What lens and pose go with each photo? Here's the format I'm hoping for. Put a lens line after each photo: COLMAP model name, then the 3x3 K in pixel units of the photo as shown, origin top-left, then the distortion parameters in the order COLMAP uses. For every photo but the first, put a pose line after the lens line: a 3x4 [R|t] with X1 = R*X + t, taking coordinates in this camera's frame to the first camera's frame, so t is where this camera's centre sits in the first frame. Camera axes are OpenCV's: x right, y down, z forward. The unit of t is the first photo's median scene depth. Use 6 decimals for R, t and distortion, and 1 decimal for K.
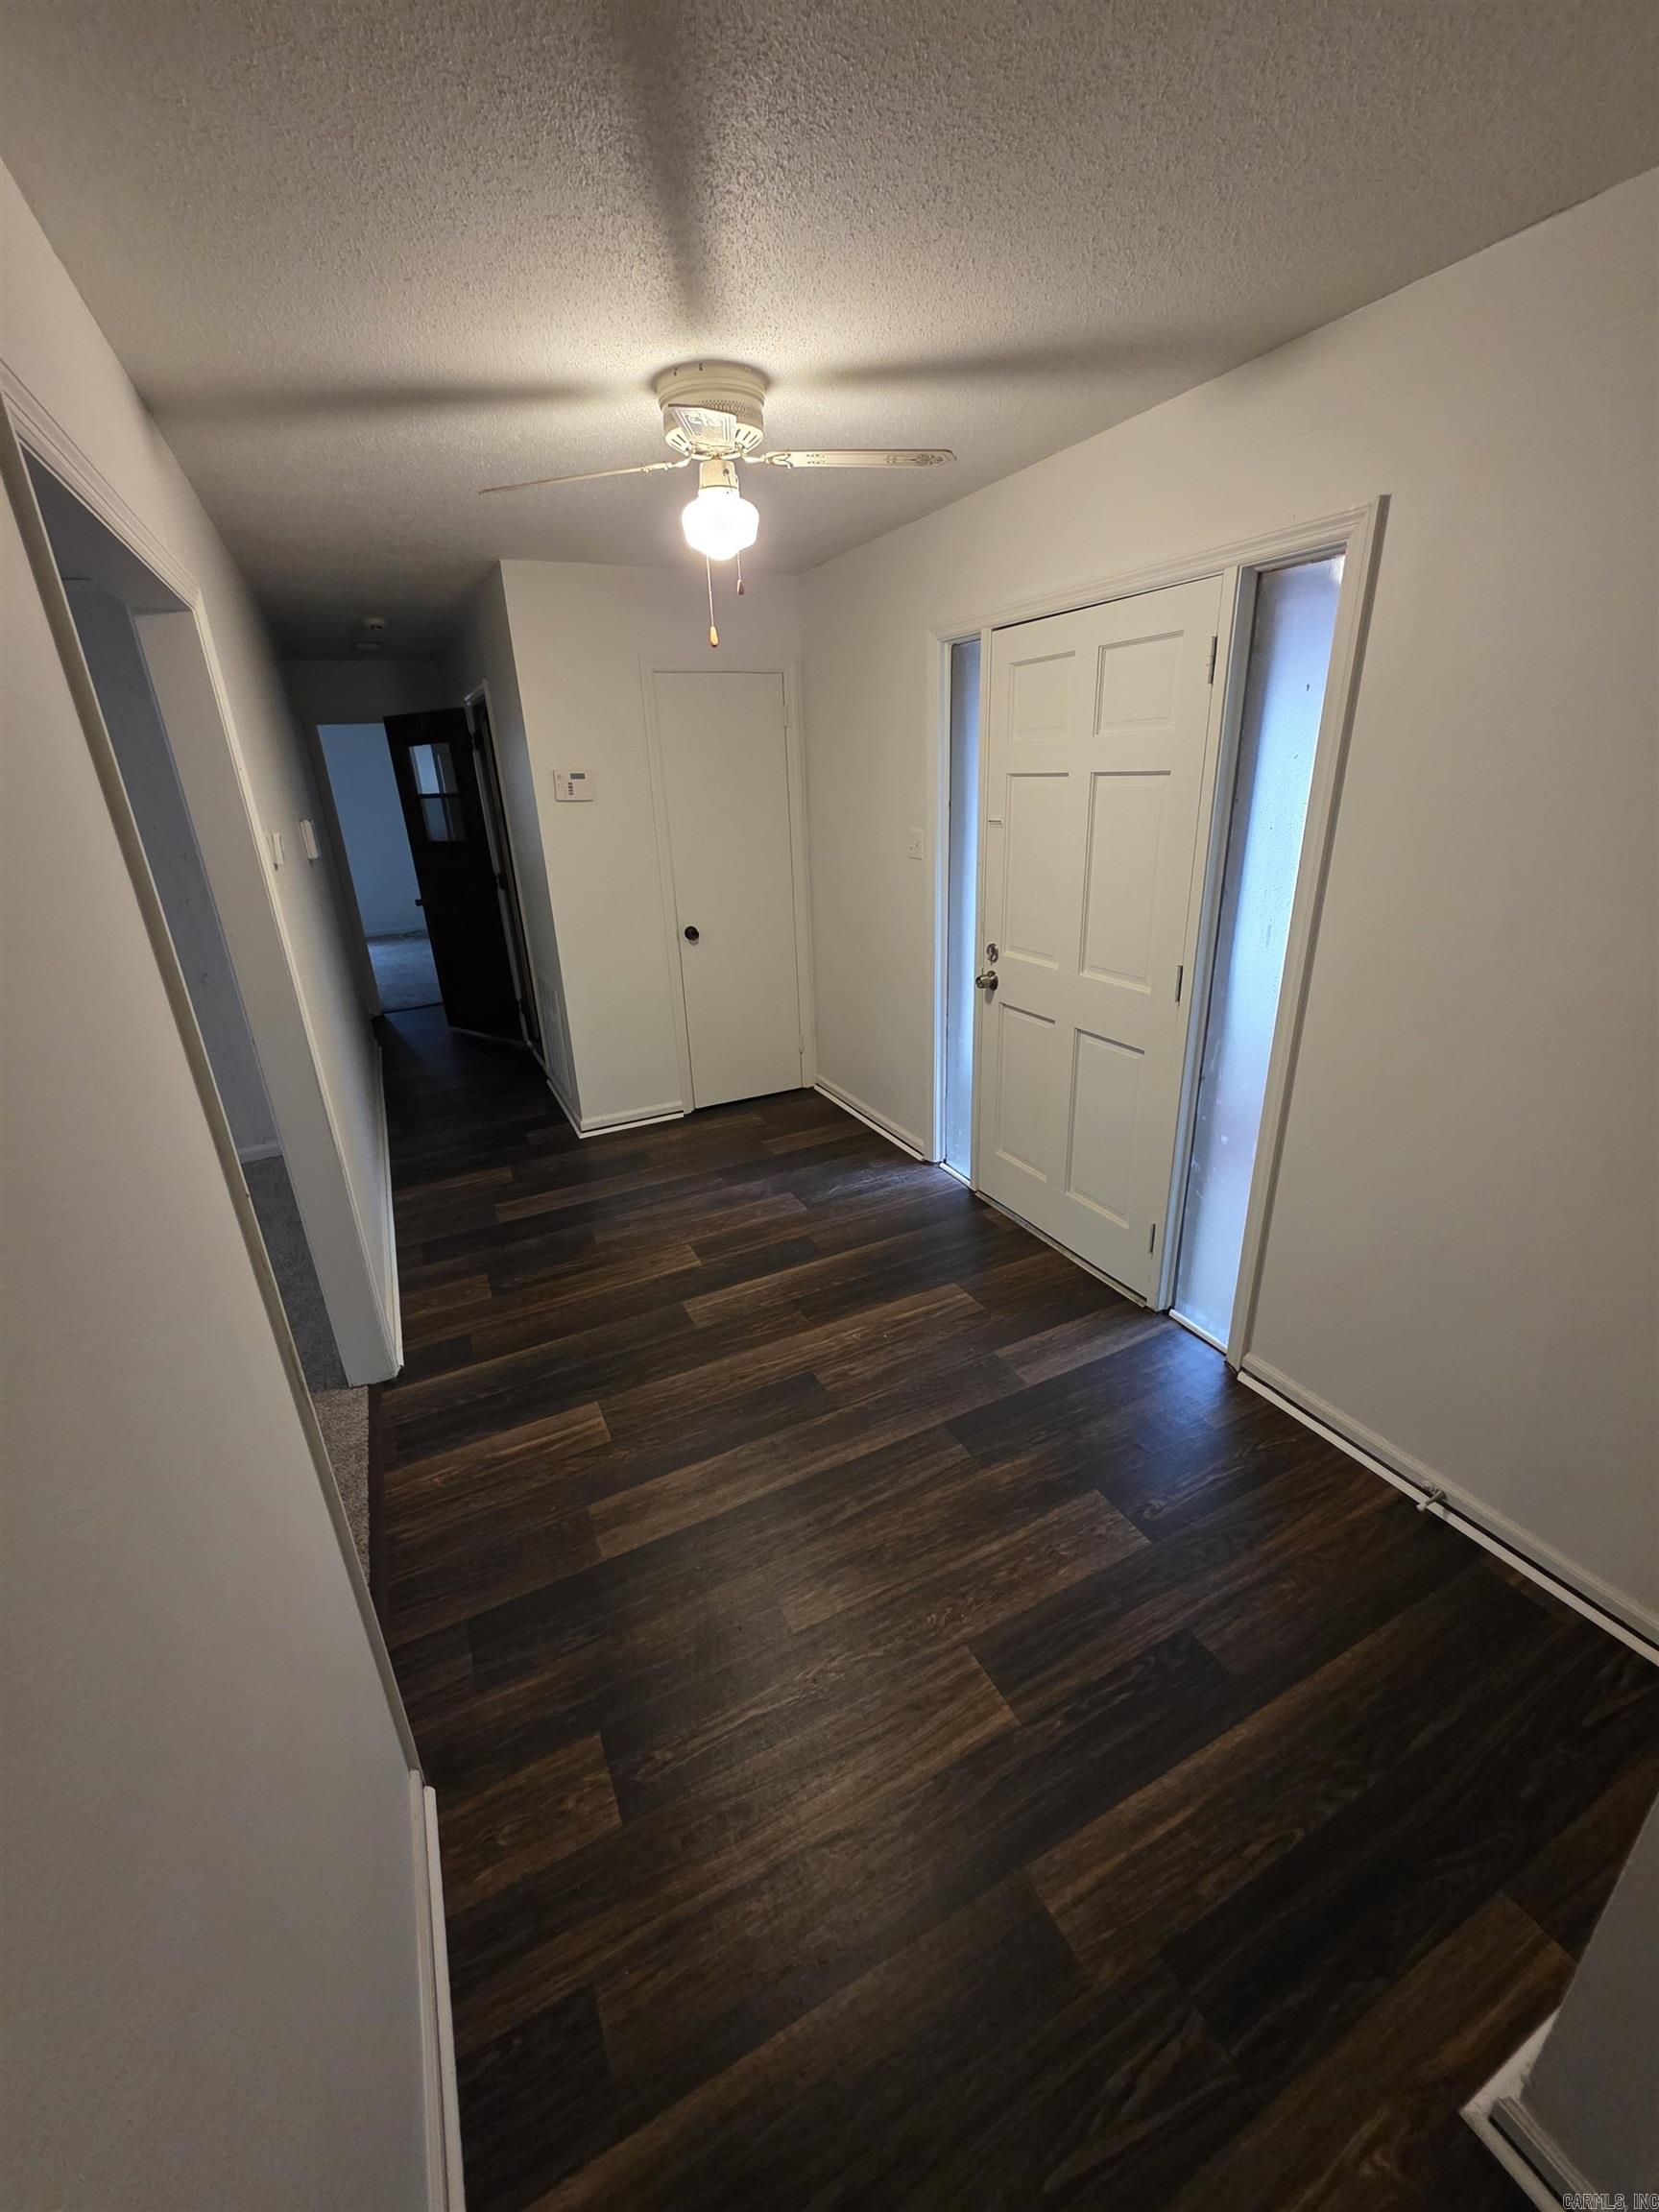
lens RADIAL K [[886.4, 0, 824.0], [0, 886.4, 1103.0], [0, 0, 1]] dist [0.000046, -0.000323]
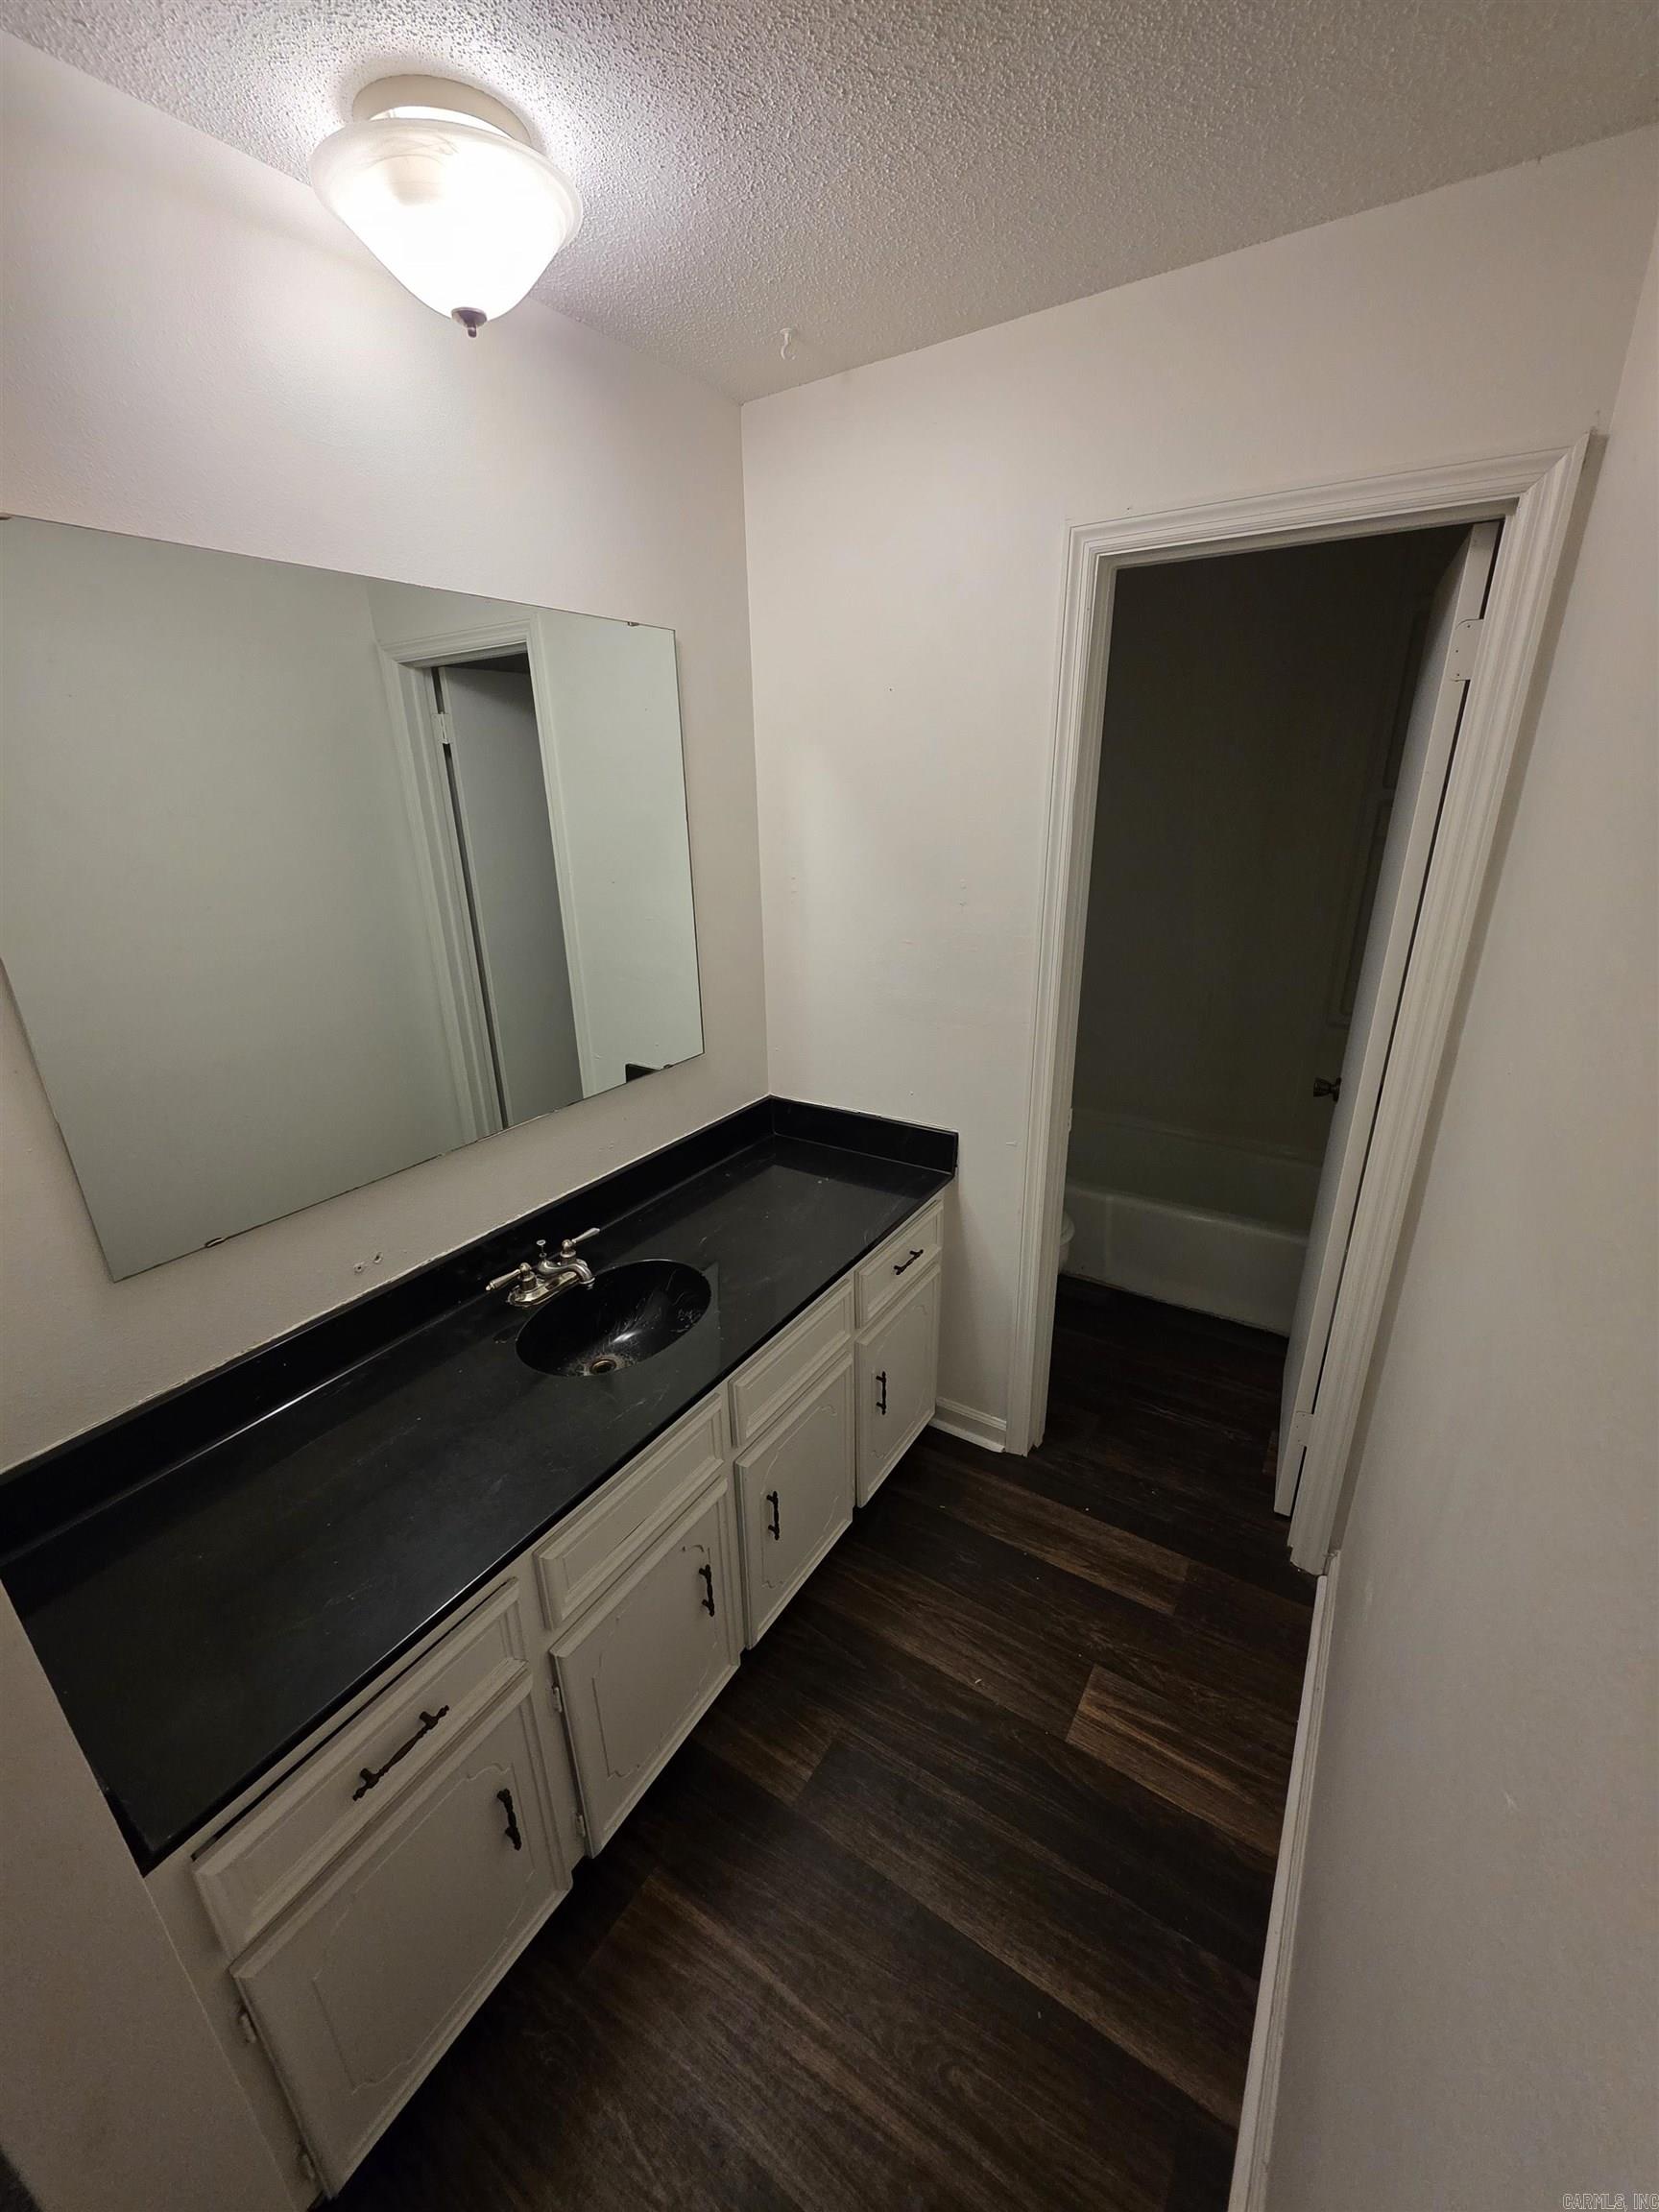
lens RADIAL K [[886.4, 0, 820.6], [0, 886.4, 1099.2], [0, 0, 1]] dist [0.000046, -0.000323]
pose [[-0.499345, -0.264940, 0.824901, -0.578721], [0.356603, 0.804864, 0.474371, -0.414387], [-0.789613, 0.531037, -0.307427, 1.092831]]
